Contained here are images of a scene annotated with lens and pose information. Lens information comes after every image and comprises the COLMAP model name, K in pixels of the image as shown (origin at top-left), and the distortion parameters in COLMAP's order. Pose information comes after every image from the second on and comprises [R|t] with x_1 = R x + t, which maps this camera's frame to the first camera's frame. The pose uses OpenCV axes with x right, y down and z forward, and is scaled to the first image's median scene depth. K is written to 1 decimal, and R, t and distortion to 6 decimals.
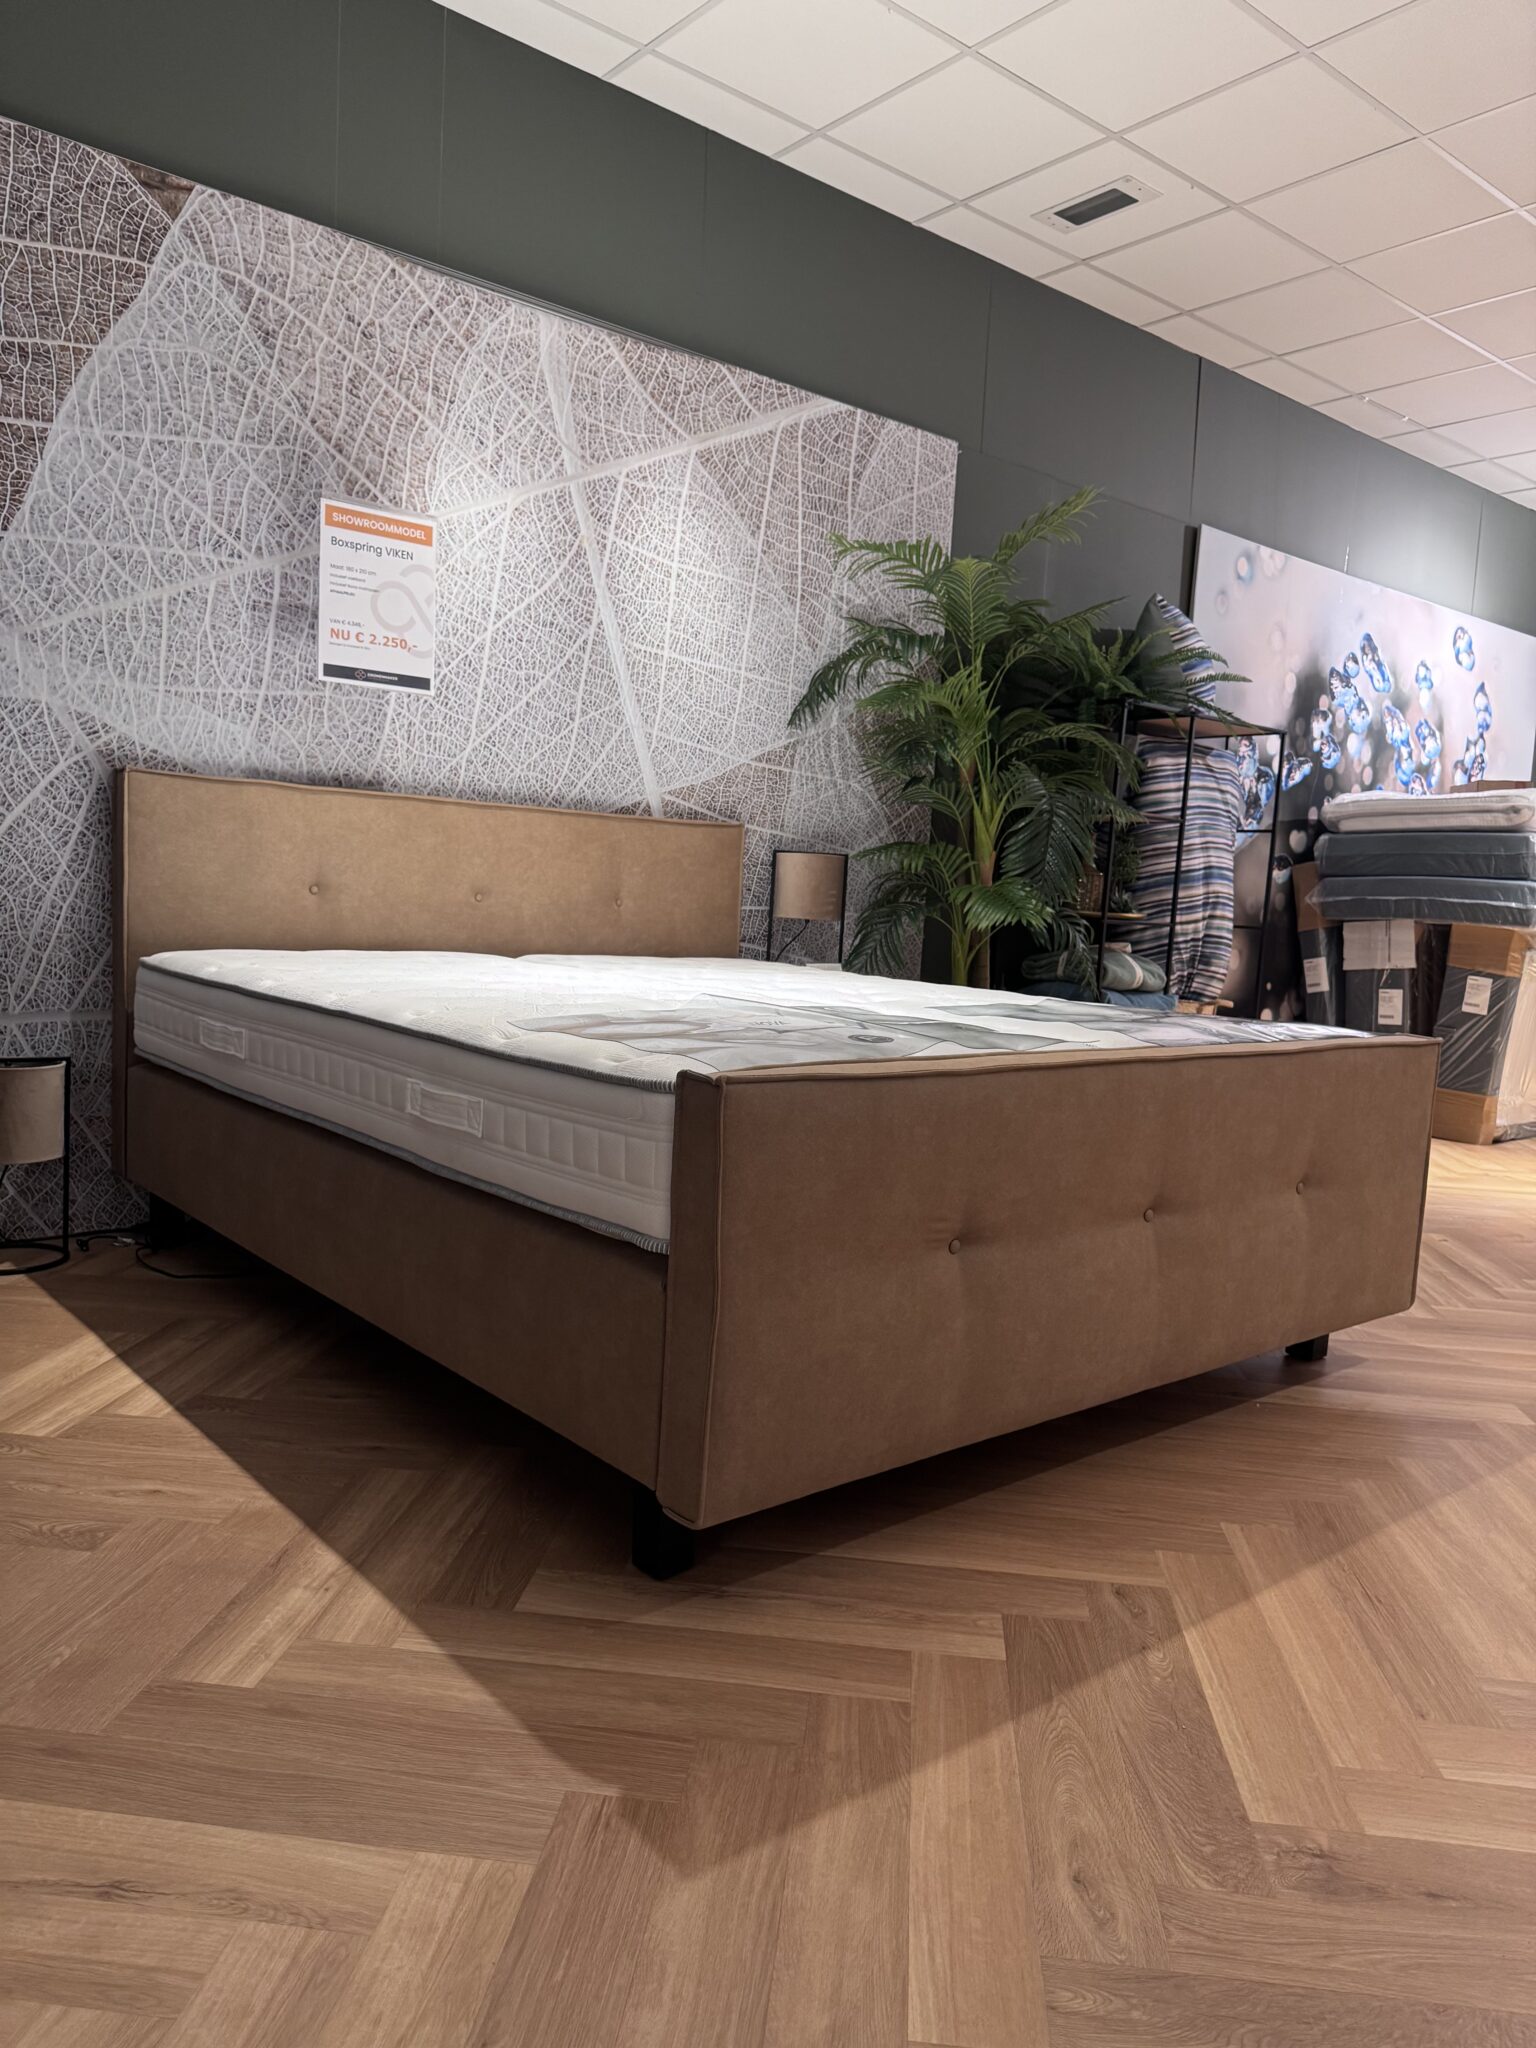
lens RADIAL K [[1460.8, 0, 870.2], [0, 1460.8, 1084.1], [0, 0, 1]] dist [0.075236, -0.170235]
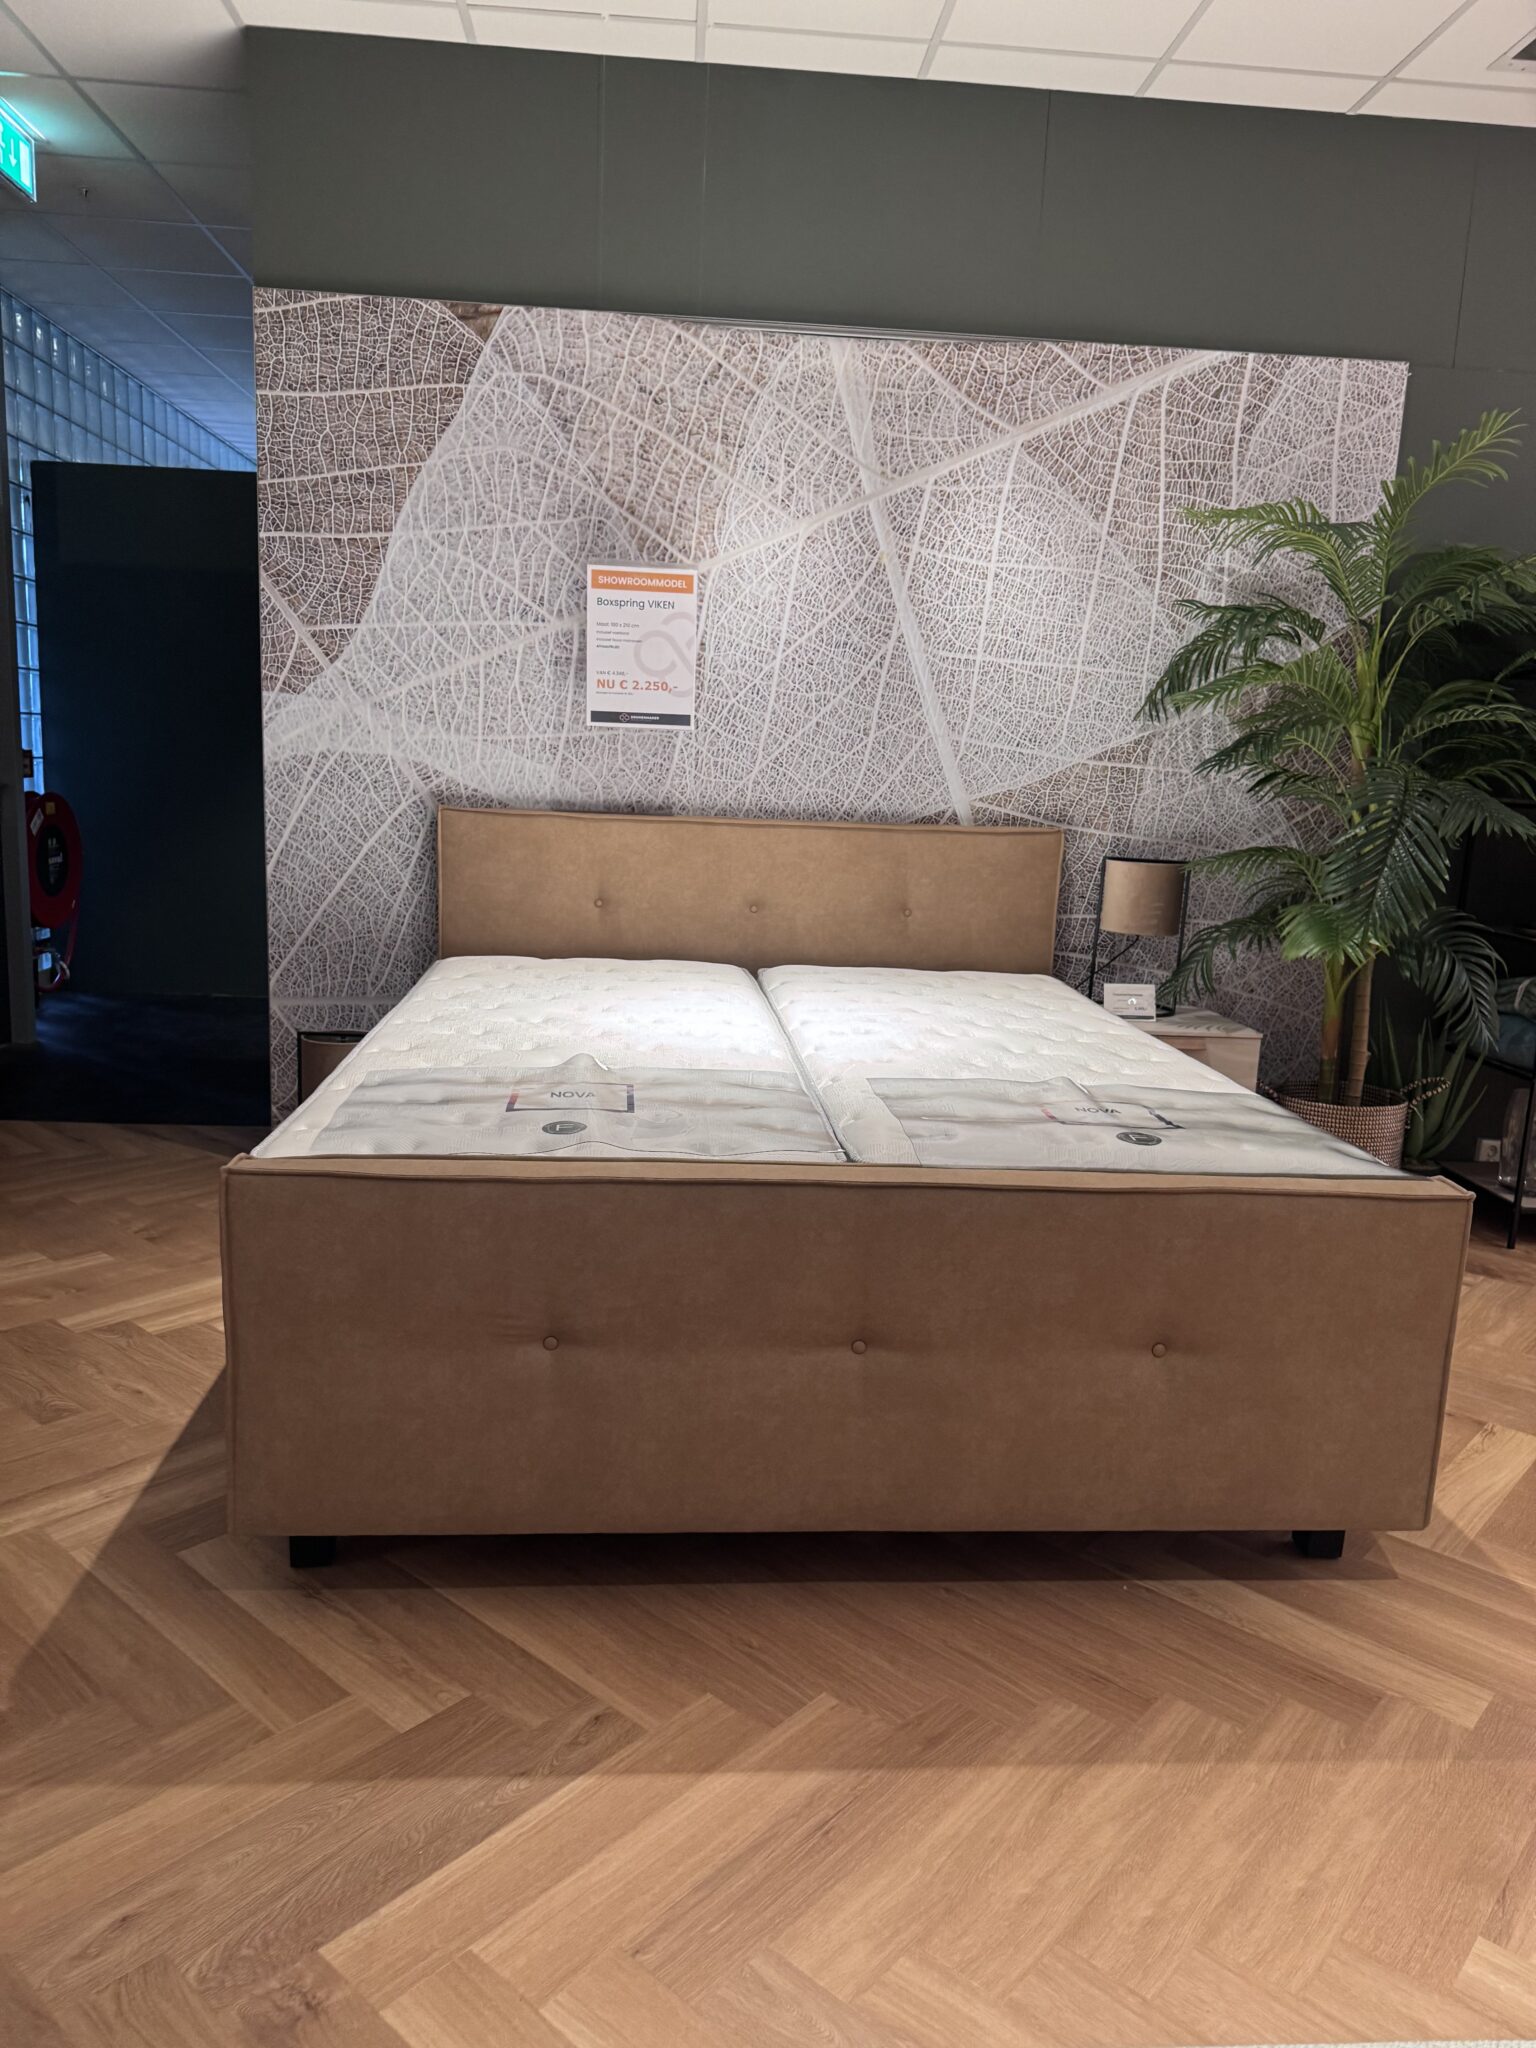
lens RADIAL K [[1449.3, 0, 667.5], [0, 1449.3, 1090.7], [0, 0, 1]] dist [0.089703, -0.165541]
pose [[0.795150, 0.111965, -0.595987, 0.374474], [-0.081510, 0.993622, 0.077918, -0.080566], [0.600910, -0.013378, 0.799205, 0.115389]]
